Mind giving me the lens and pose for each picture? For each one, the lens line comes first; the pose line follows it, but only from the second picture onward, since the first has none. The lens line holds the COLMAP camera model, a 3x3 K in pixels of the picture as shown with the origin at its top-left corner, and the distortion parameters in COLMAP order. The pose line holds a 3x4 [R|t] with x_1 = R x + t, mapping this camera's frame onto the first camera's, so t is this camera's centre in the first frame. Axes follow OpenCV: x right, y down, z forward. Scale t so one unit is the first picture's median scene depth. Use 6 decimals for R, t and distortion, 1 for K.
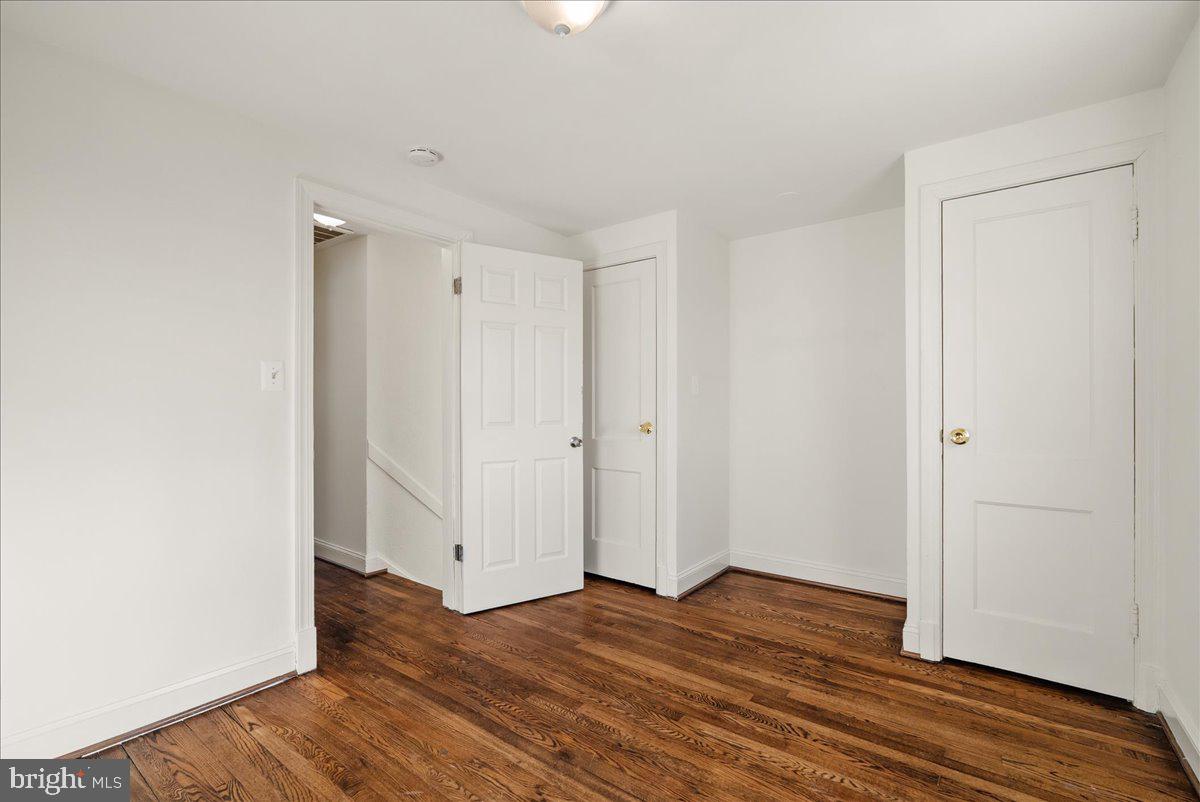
lens RADIAL K [[539.1, 0, 600.7], [0, 539.1, 405.2], [0, 0, 1]] dist [-0.003912, 0.002346]
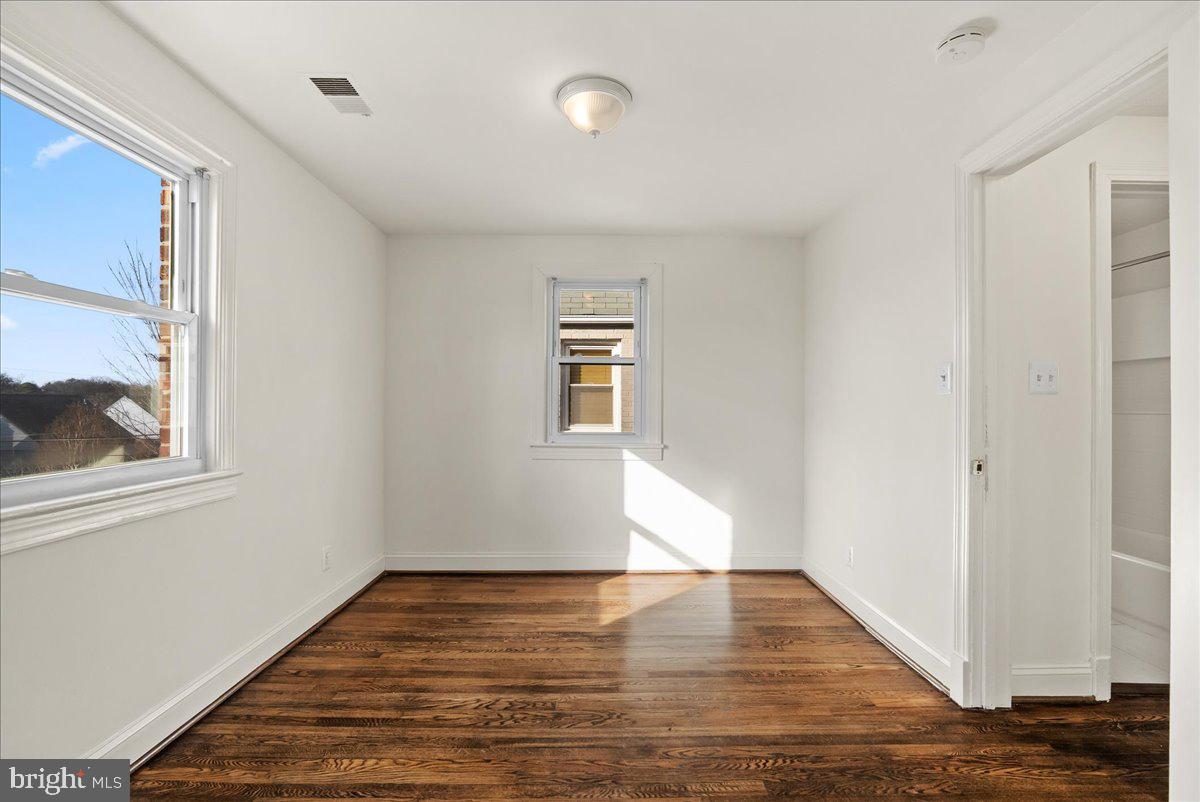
lens RADIAL K [[539.1, 0, 601.5], [0, 539.1, 404.8], [0, 0, 1]] dist [-0.003912, 0.002346]
pose [[-0.790701, -0.007123, -0.612161, 0.572114], [-0.003772, 0.999970, -0.006764, 0.003059], [0.612191, -0.003039, -0.790704, 1.593479]]
